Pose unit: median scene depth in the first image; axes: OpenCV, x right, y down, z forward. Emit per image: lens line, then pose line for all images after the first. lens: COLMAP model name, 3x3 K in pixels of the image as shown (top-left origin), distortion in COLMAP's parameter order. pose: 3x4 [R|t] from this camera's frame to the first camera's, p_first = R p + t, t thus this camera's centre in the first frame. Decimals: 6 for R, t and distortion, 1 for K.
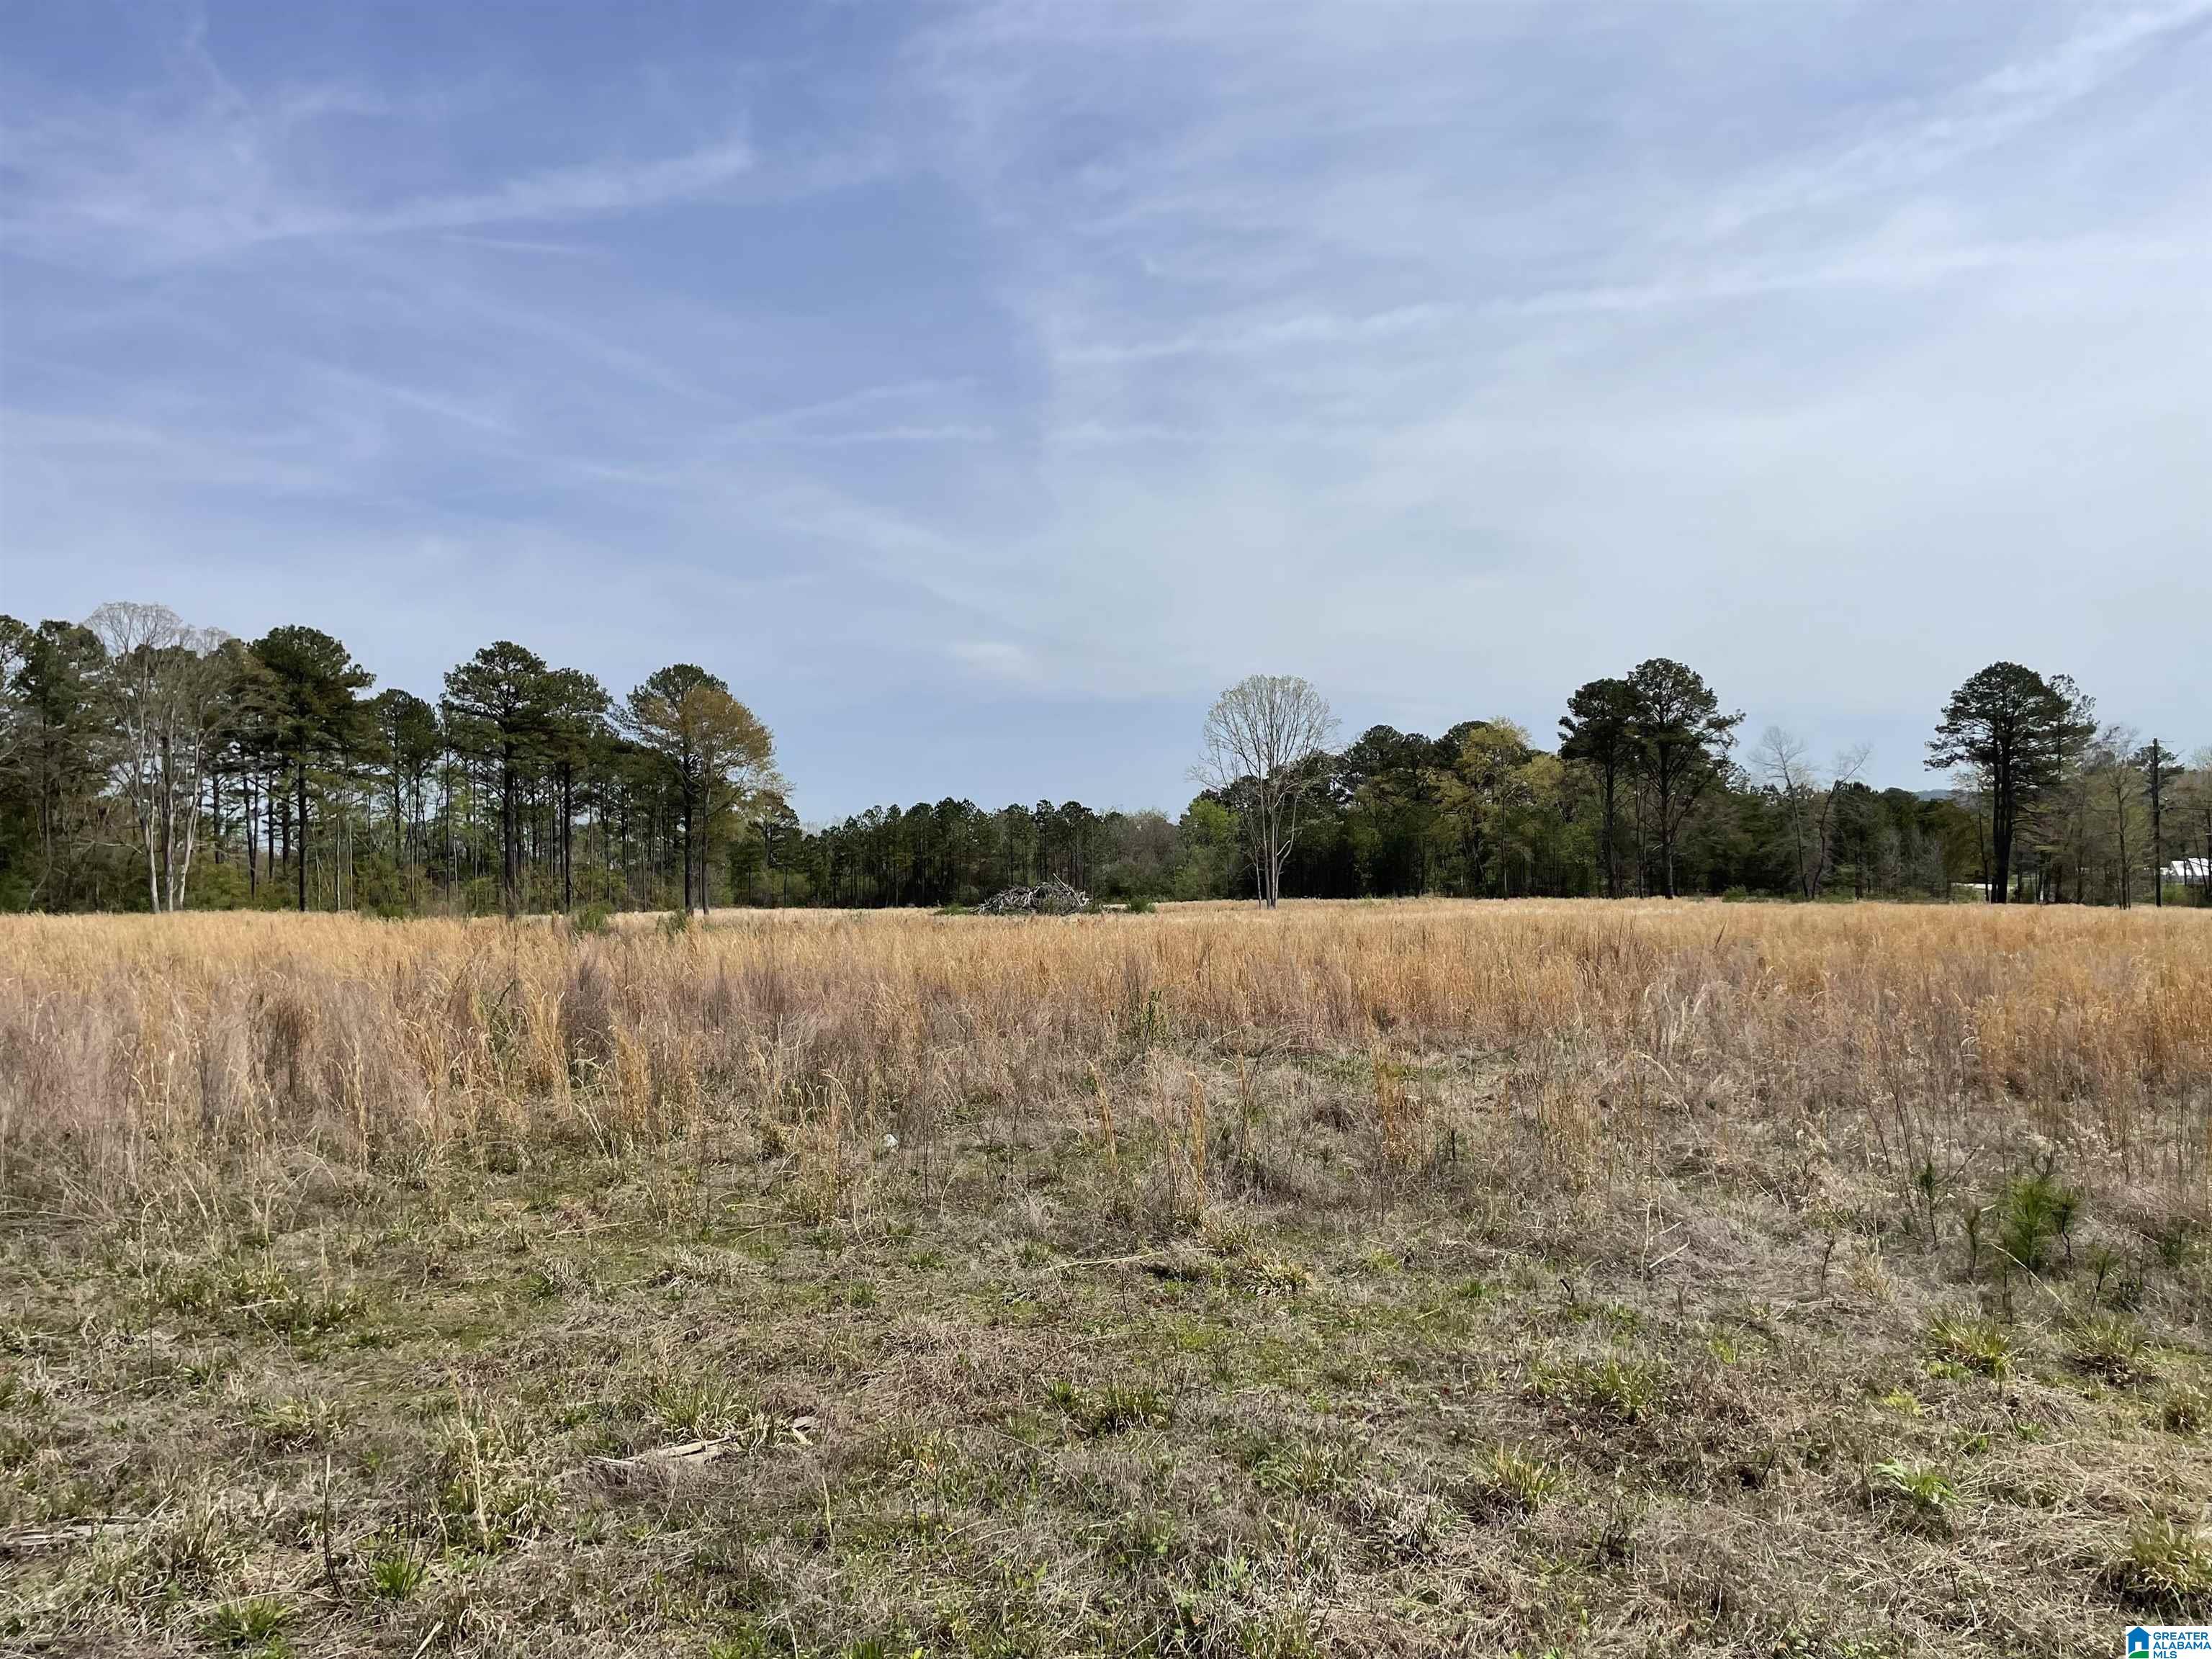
lens RADIAL K [[1654.7, 0, 1124.5], [0, 1654.7, 829.8], [0, 0, 1]] dist [0.086042, -0.110088]
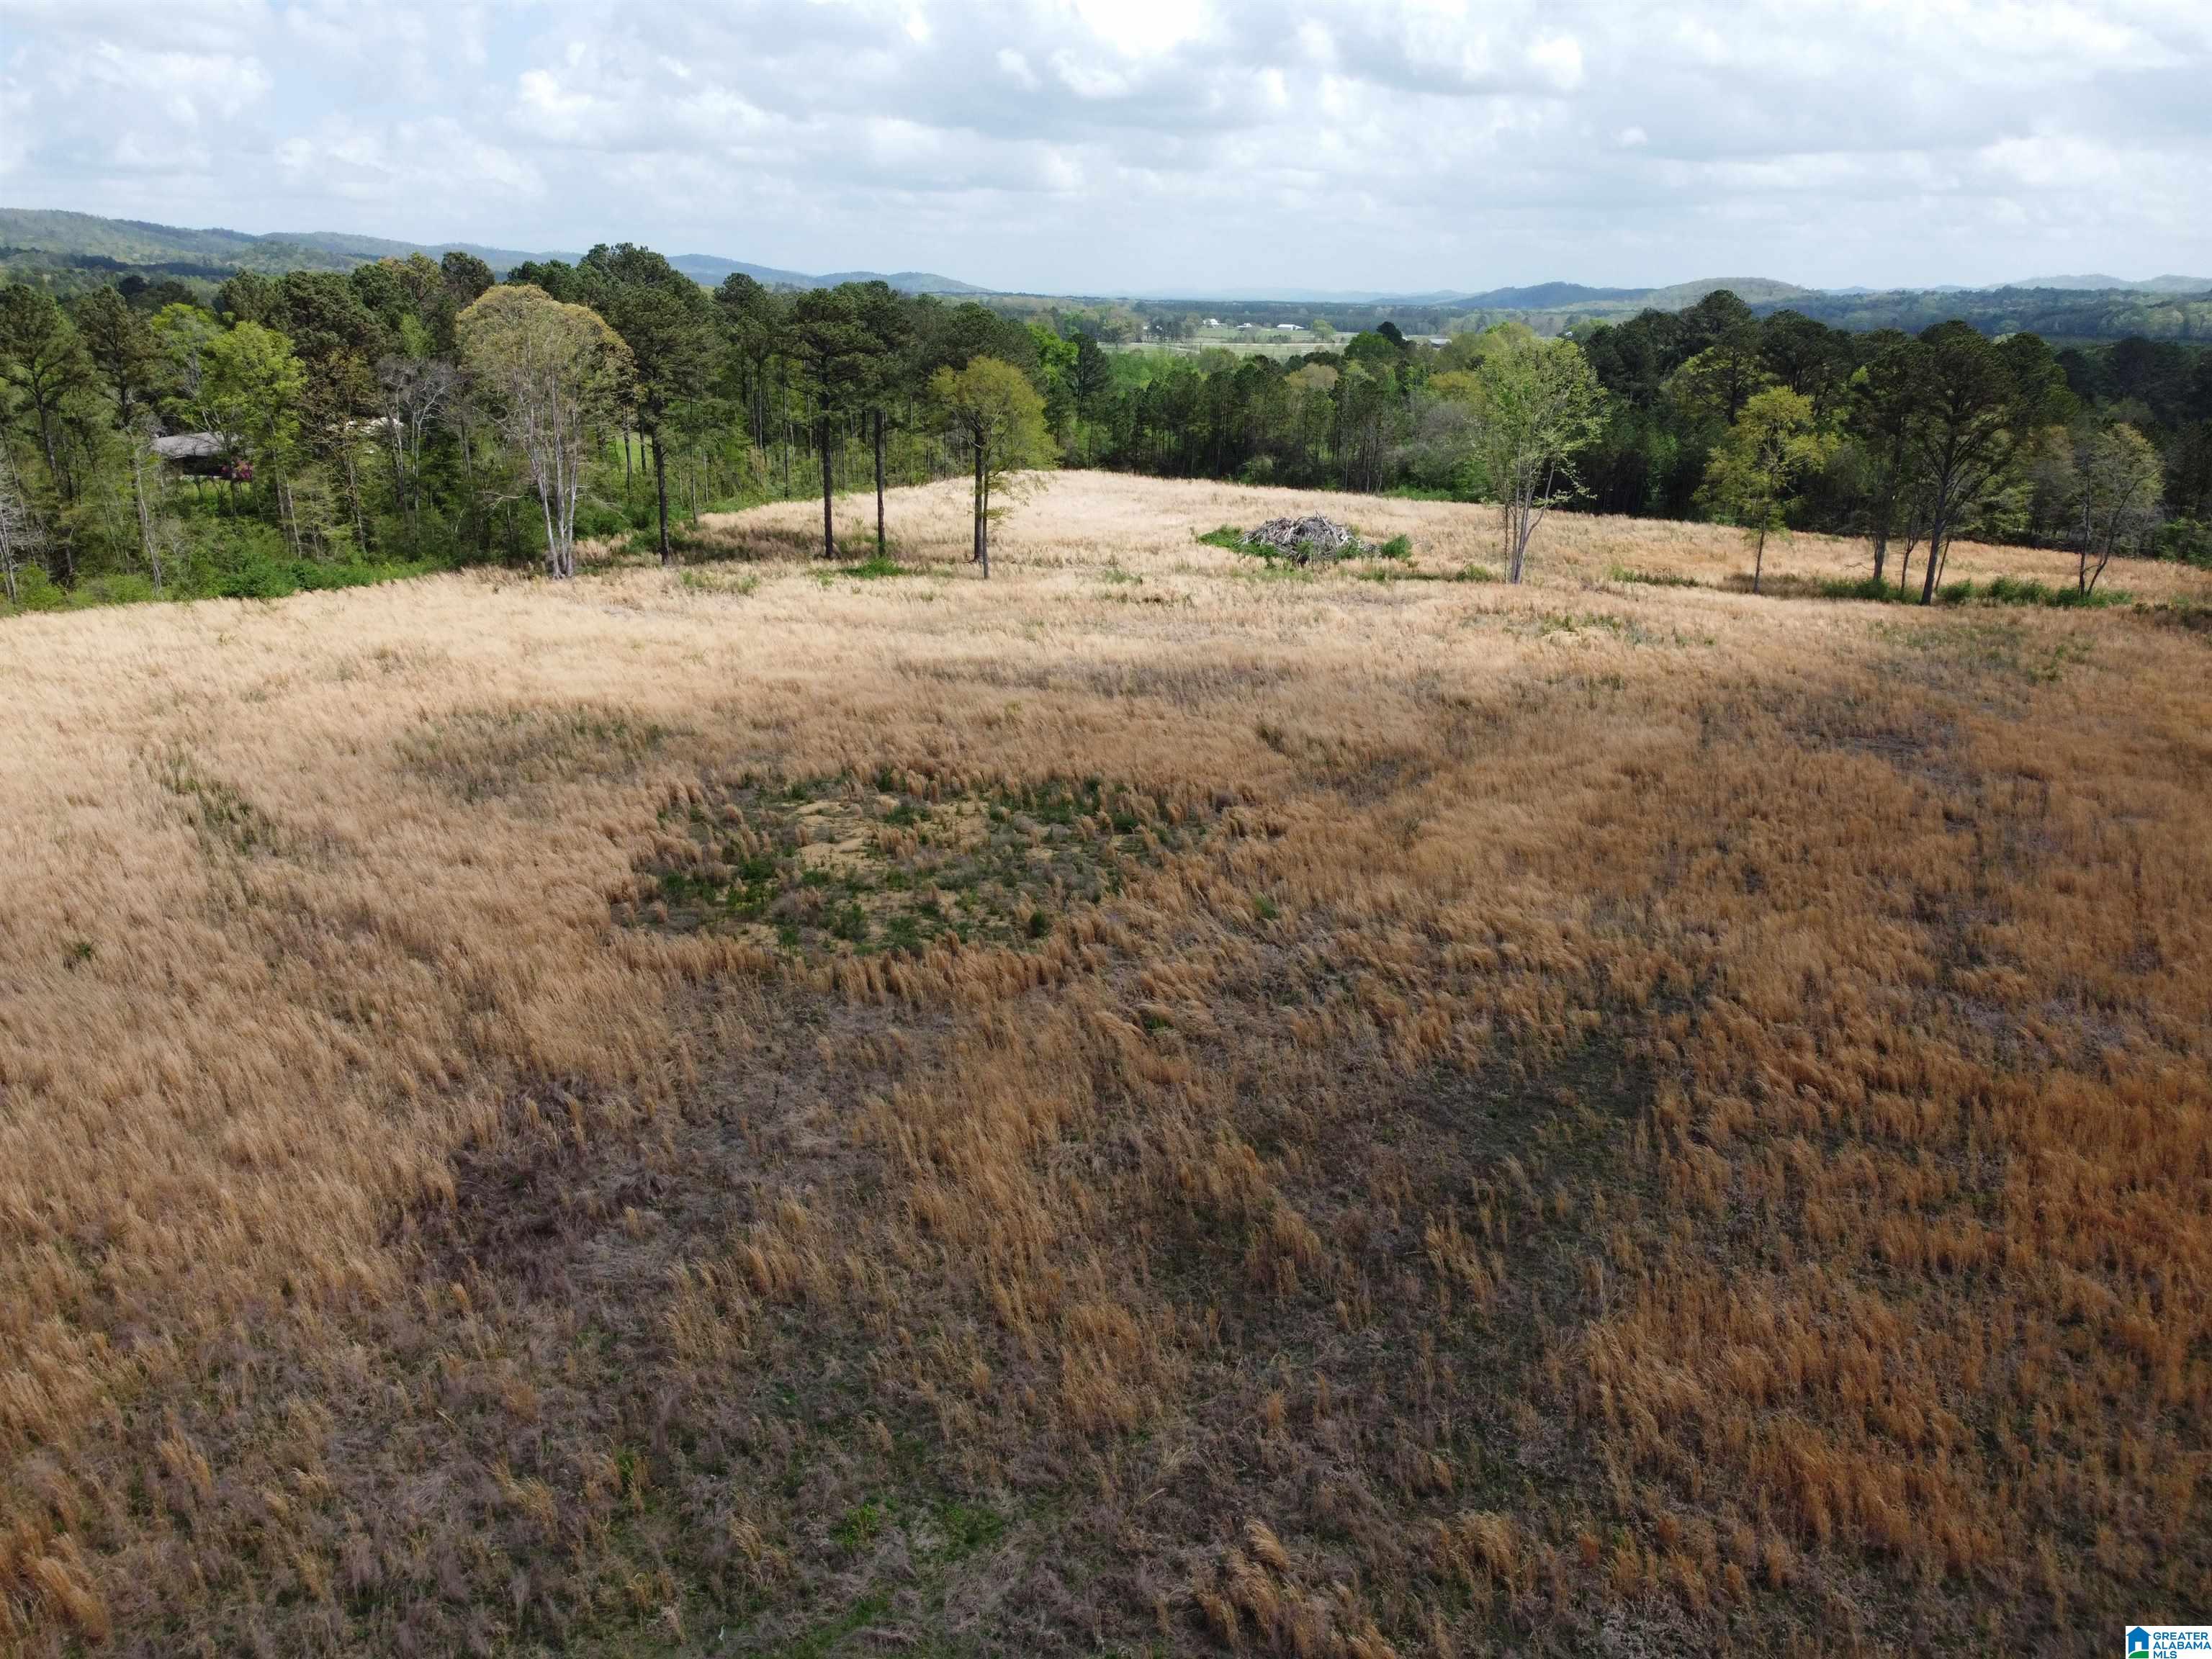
lens RADIAL K [[1669.5, 0, 1101.4], [0, 1669.5, 824.8], [0, 0, 1]] dist [0.001064, -0.002313]
pose [[0.974217, 0.106605, -0.198838, 0.061399], [-0.035592, 0.942908, 0.331146, -0.143306], [0.222788, -0.315531, 0.922391, -0.076124]]
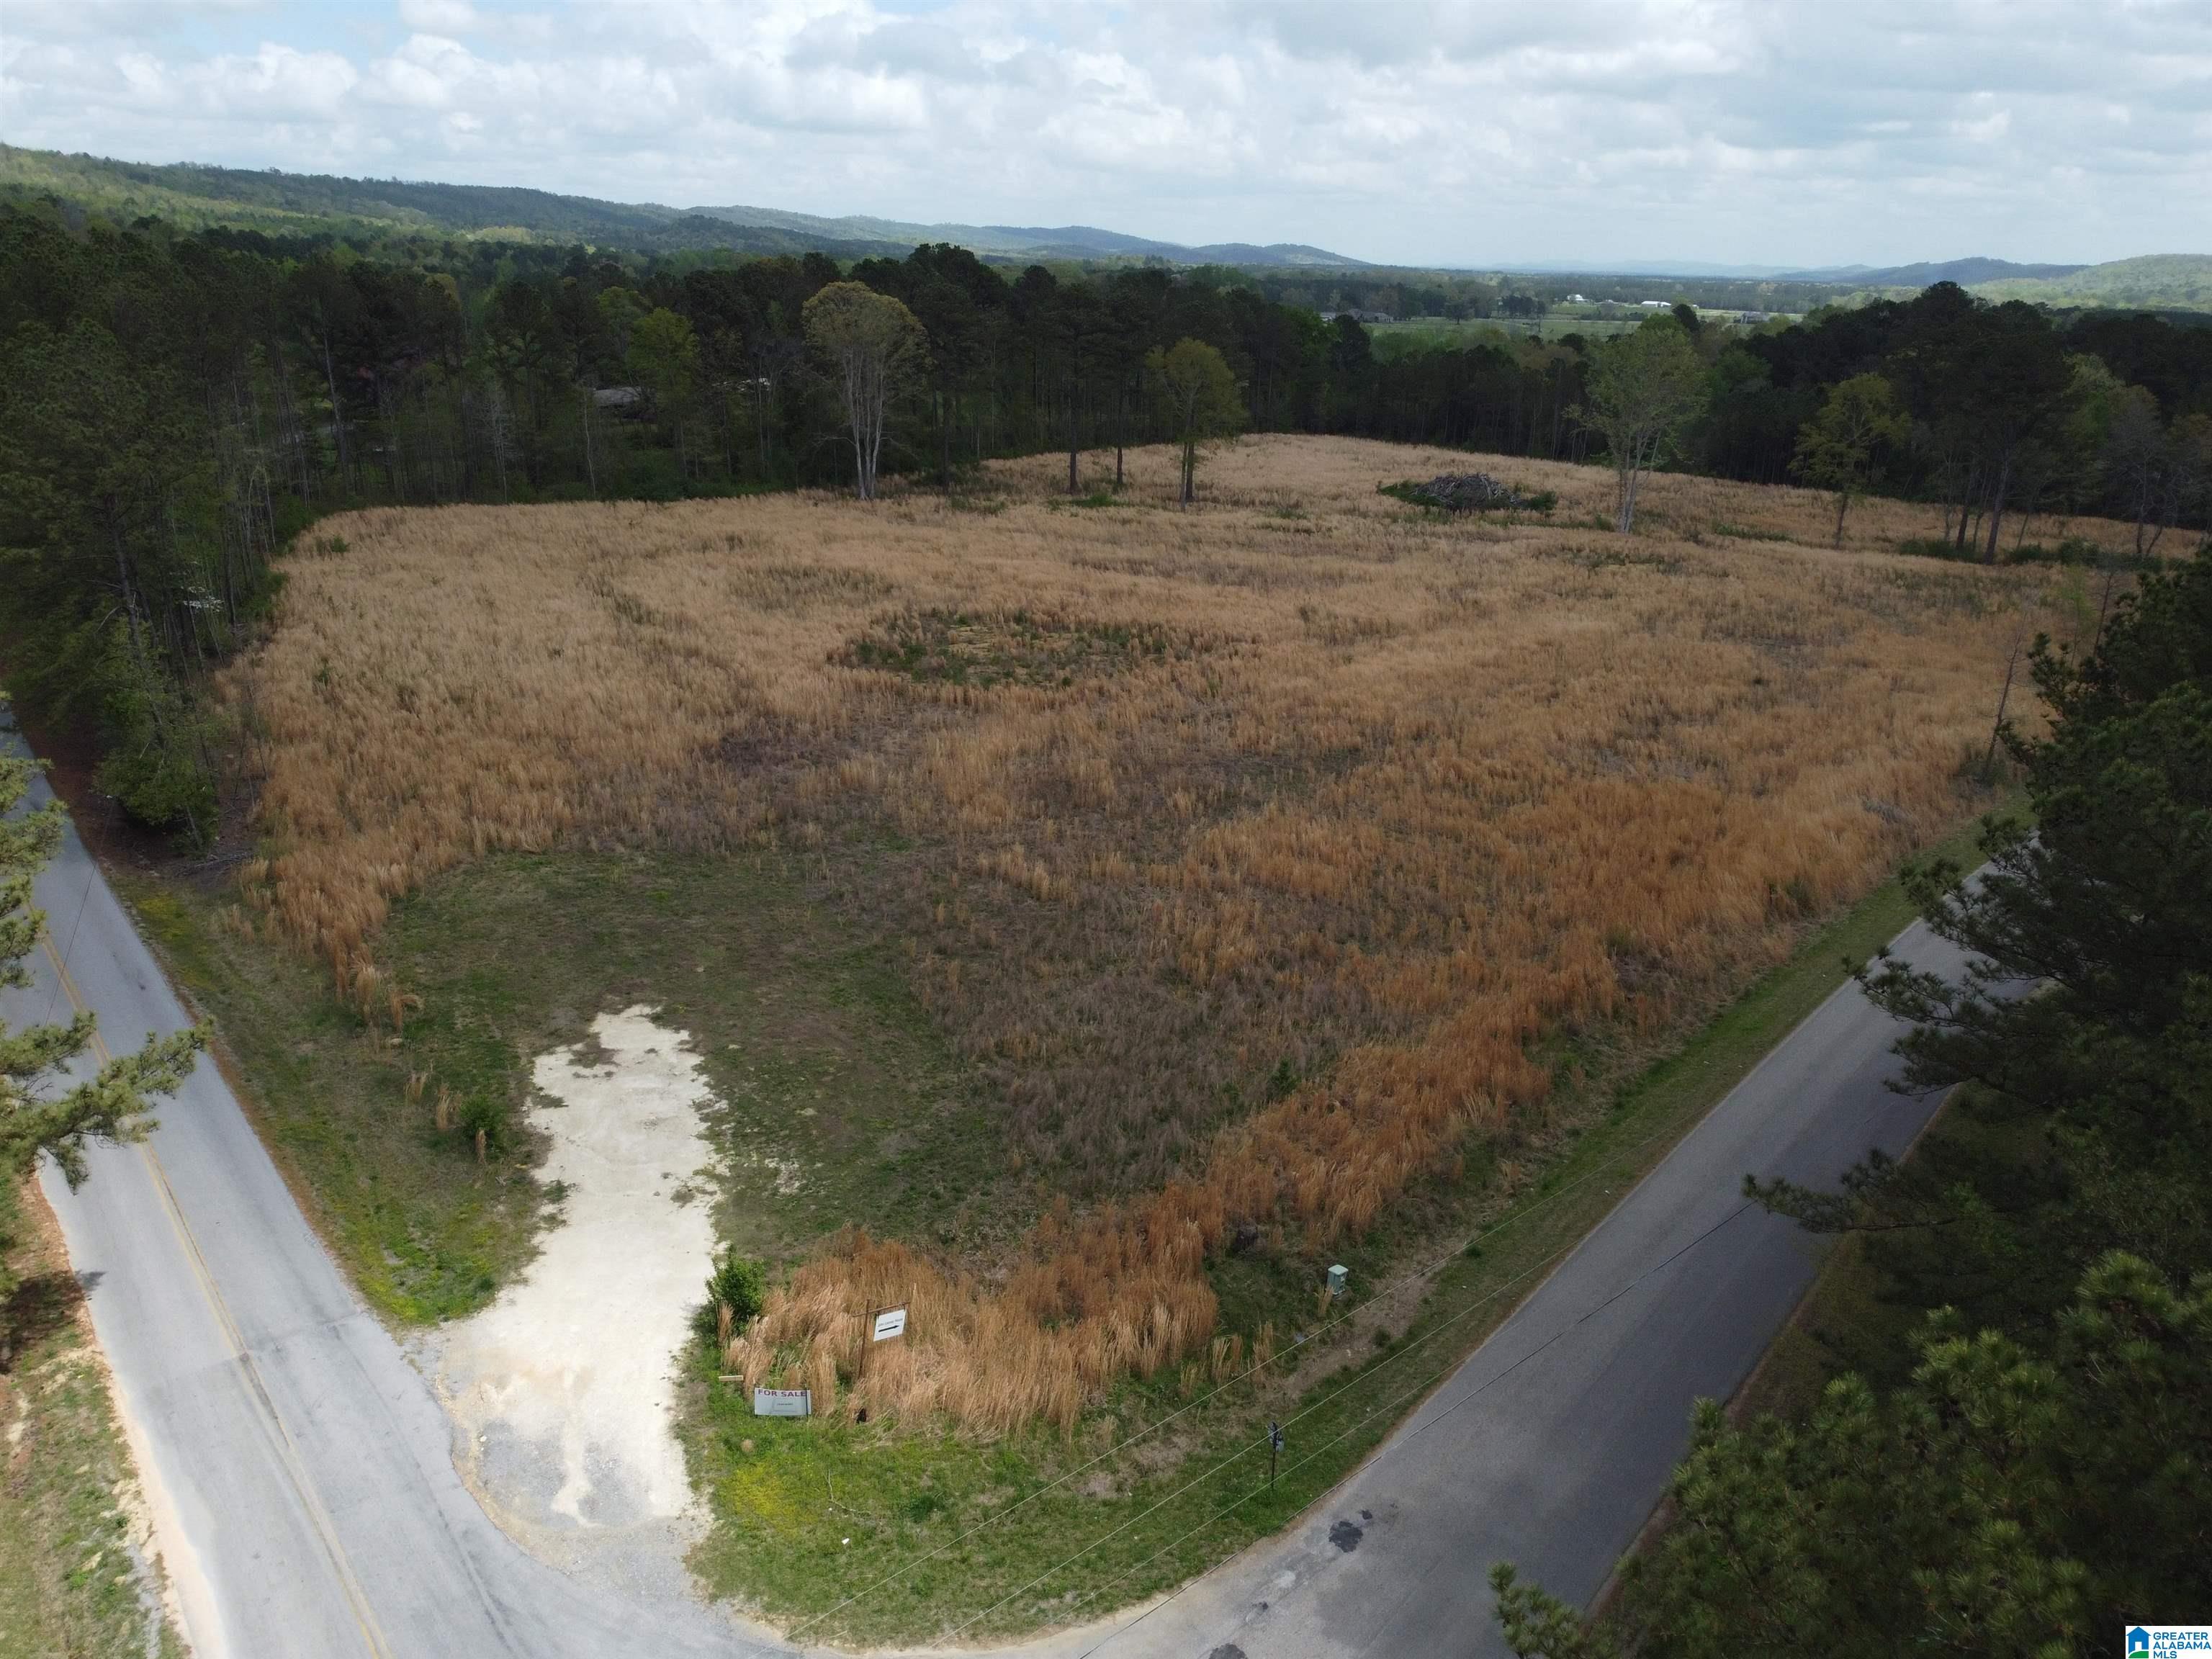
lens RADIAL K [[1669.5, 0, 1093.4], [0, 1669.5, 829.0], [0, 0, 1]] dist [0.001064, -0.002313]
pose [[0.902612, 0.179275, -0.391347, 0.263908], [-0.031654, 0.934328, 0.355005, -0.174349], [0.429290, -0.308044, 0.849011, -0.316500]]
